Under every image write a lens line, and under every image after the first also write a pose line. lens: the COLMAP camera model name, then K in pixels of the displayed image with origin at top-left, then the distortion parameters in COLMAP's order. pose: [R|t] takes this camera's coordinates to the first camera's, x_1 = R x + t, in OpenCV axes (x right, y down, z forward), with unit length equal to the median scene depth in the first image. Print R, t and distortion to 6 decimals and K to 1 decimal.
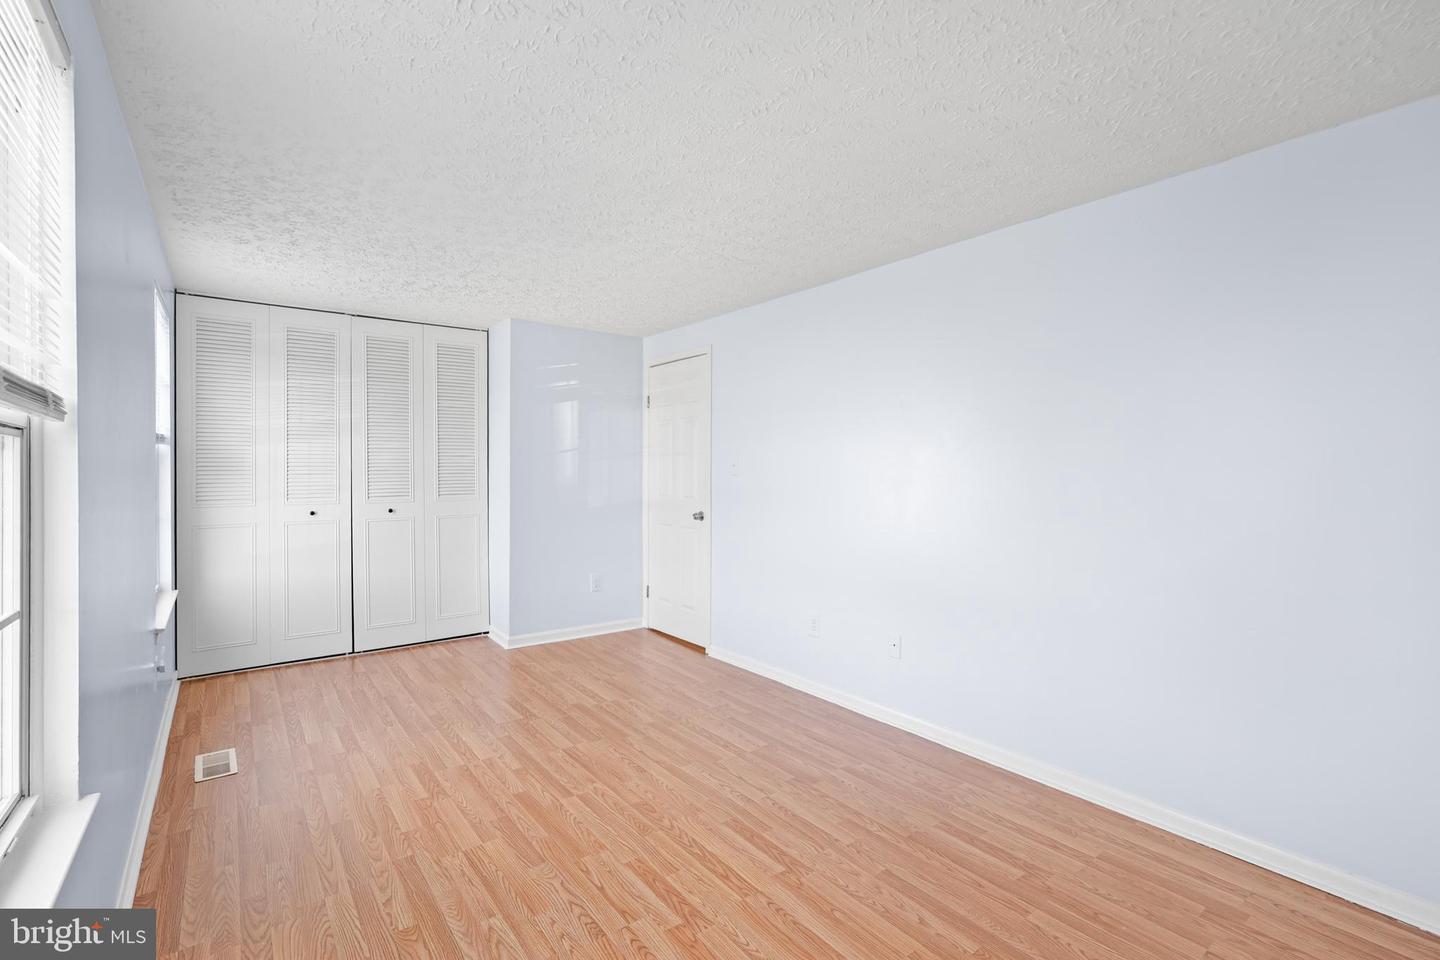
lens RADIAL K [[658.0, 0, 720.7], [0, 658.0, 473.9], [0, 0, 1]] dist [0.001214, 0.000566]
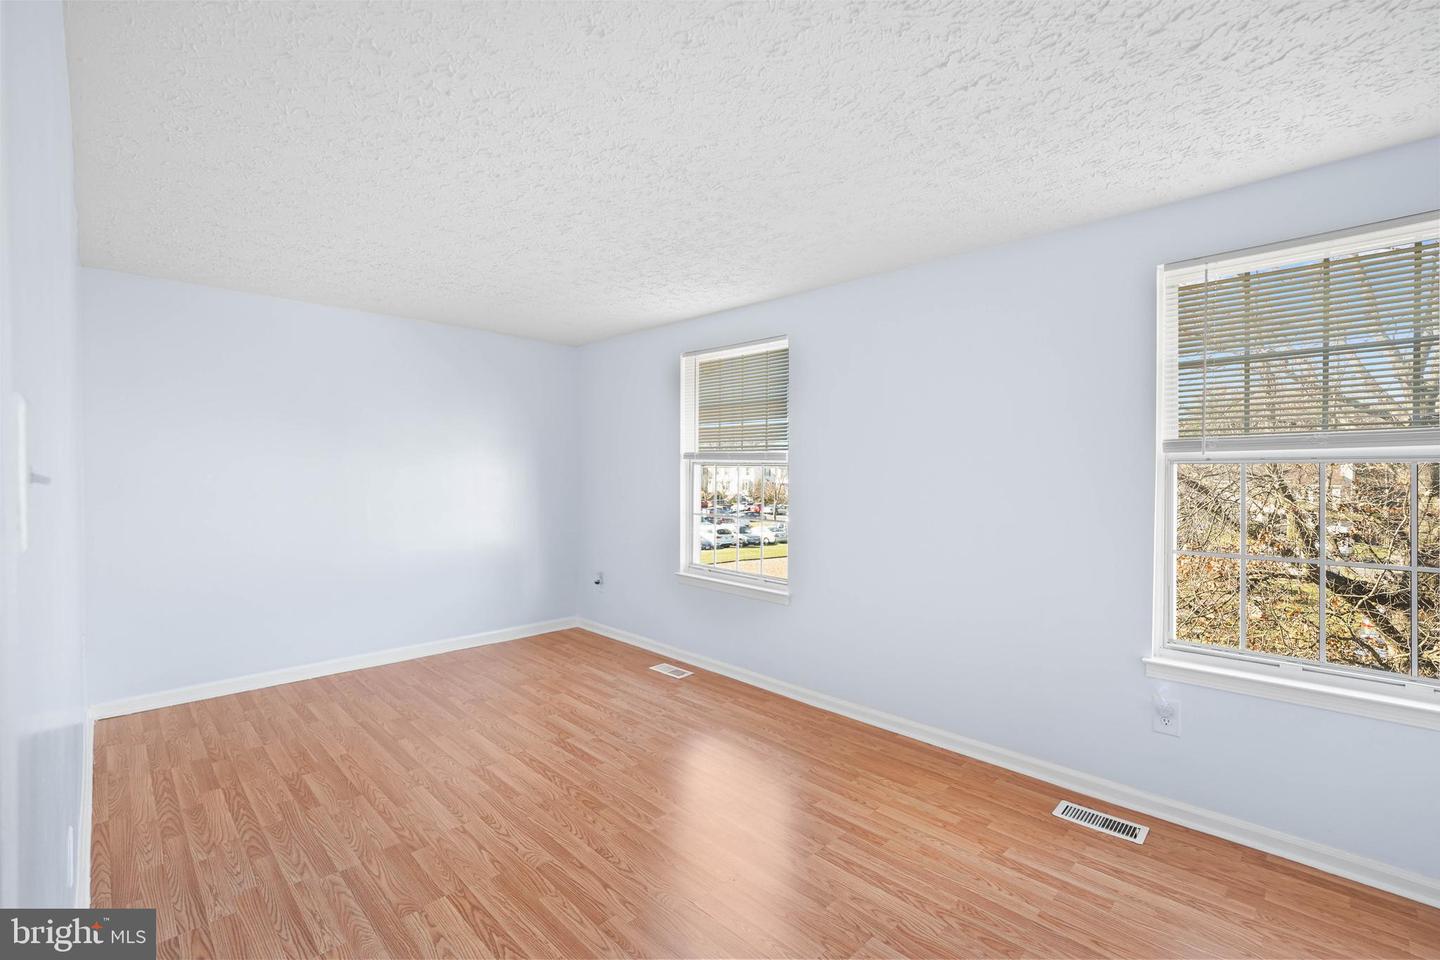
lens RADIAL K [[658.0, 0, 719.2], [0, 658.0, 475.1], [0, 0, 1]] dist [0.001214, 0.000566]
pose [[-0.993047, -0.004736, -0.117621, -0.188319], [-0.006553, 0.999865, 0.015073, -0.027909], [0.117534, 0.015739, -0.992944, 2.052949]]
